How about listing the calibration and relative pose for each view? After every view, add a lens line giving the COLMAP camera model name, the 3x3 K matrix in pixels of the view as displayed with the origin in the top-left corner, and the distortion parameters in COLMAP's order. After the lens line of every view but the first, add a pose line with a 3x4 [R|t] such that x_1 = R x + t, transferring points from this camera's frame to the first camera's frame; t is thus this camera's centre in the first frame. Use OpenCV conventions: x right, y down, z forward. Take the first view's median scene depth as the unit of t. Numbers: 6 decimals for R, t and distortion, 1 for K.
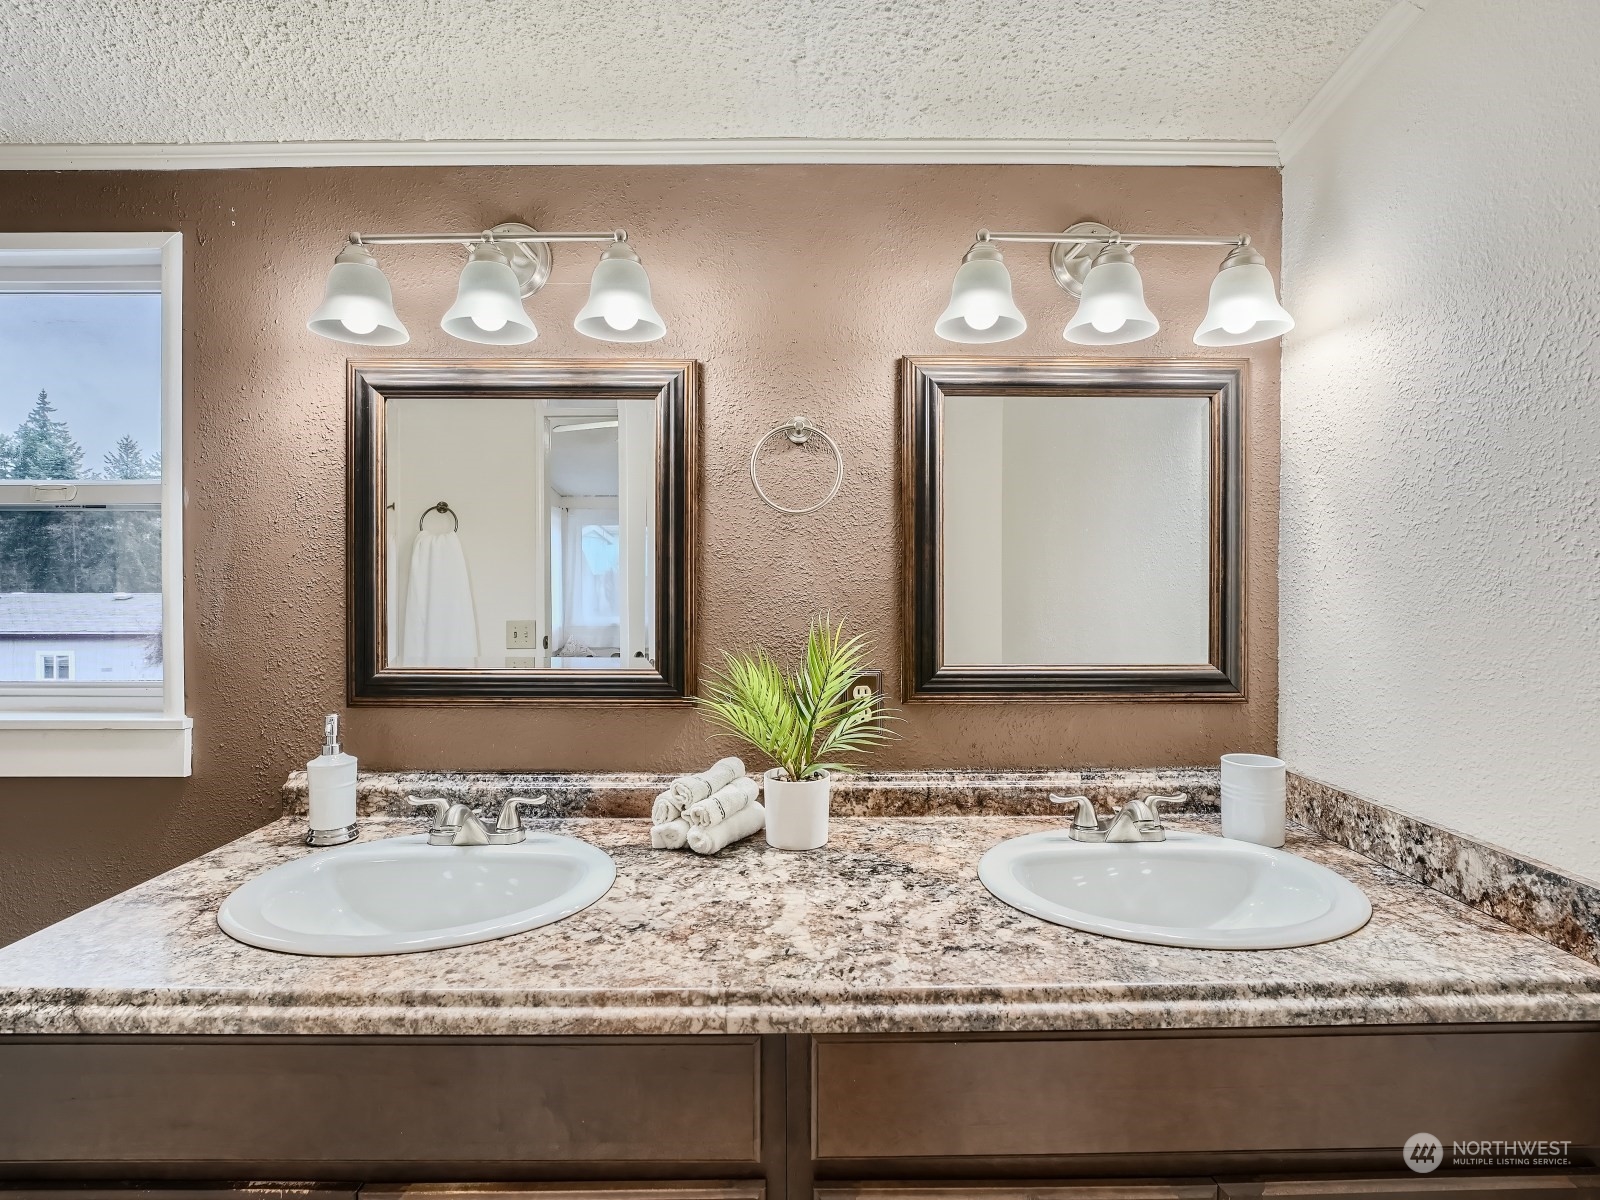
lens RADIAL K [[779.4, 0, 800.2], [0, 779.4, 582.2], [0, 0, 1]] dist [0.000602, 0.001063]
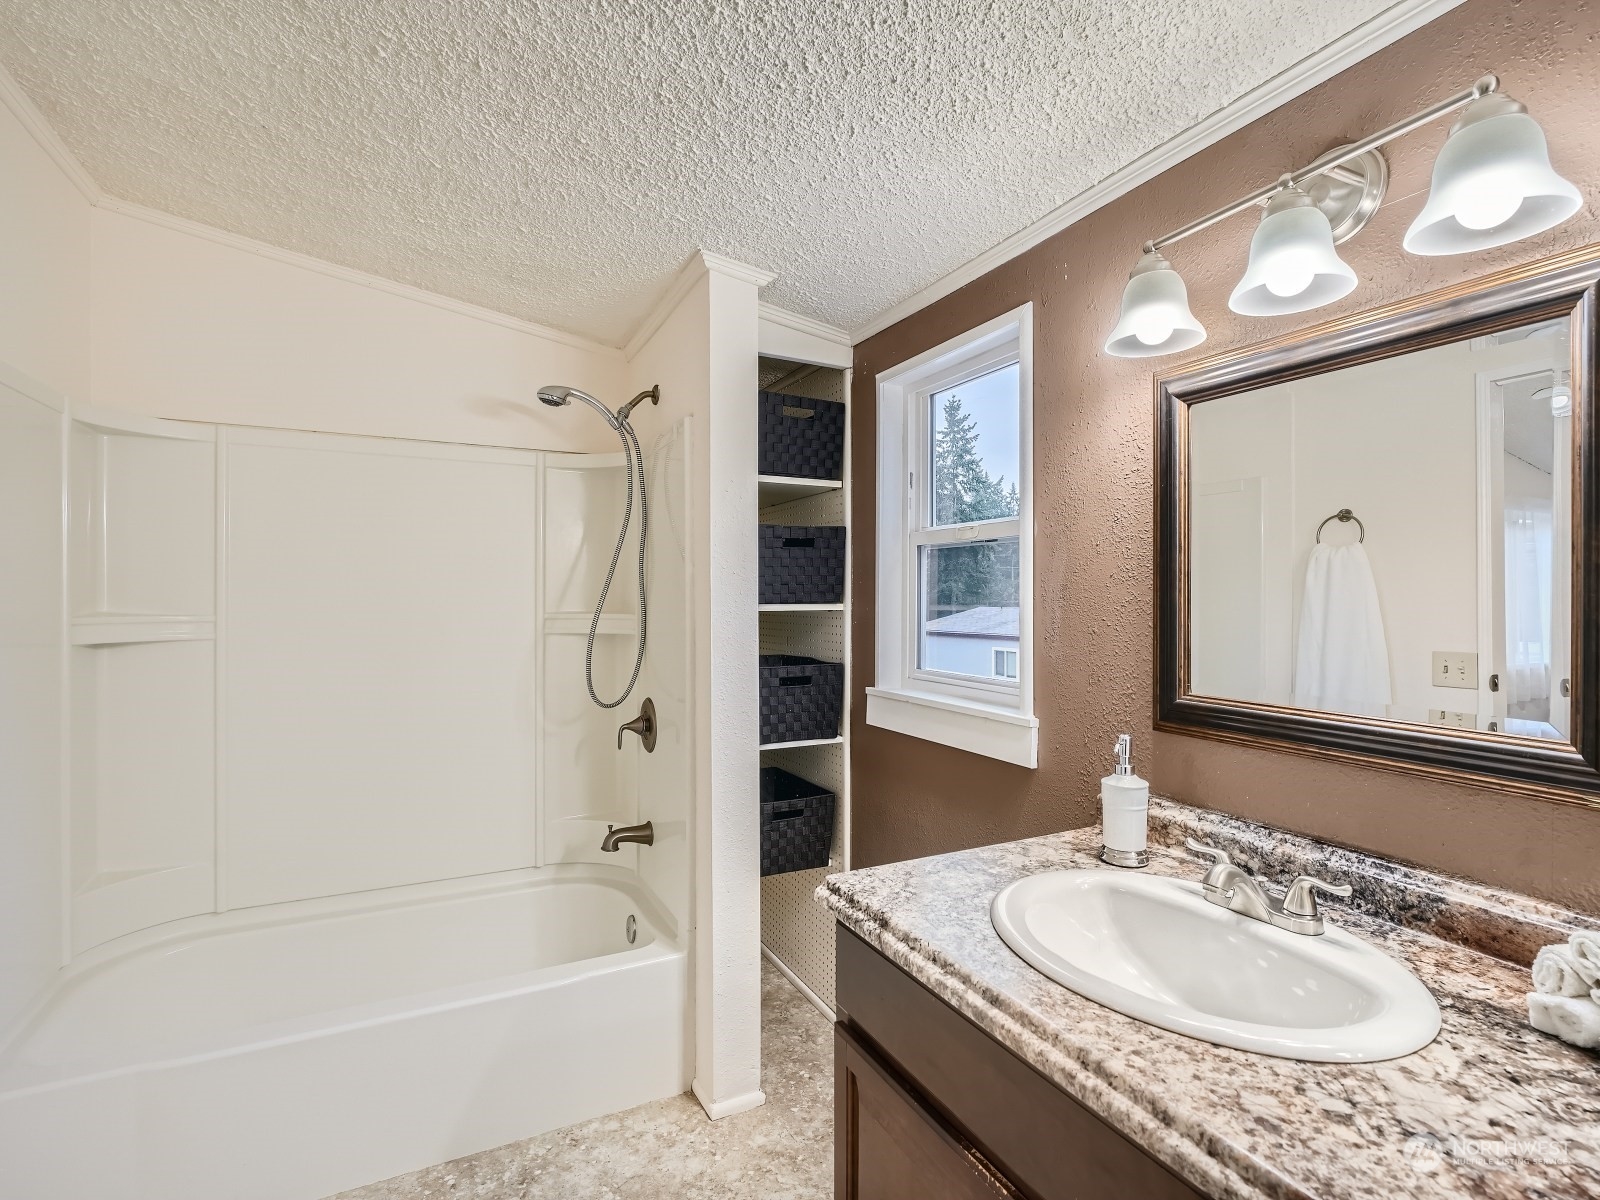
lens RADIAL K [[782.7, 0, 802.6], [0, 782.7, 597.4], [0, 0, 1]] dist [-0.016231, 0.006197]
pose [[0.452044, 0.001572, -0.891994, 0.101938], [-0.005334, 0.999985, -0.000940, -0.002420], [0.891980, 0.005183, 0.452046, 0.184931]]
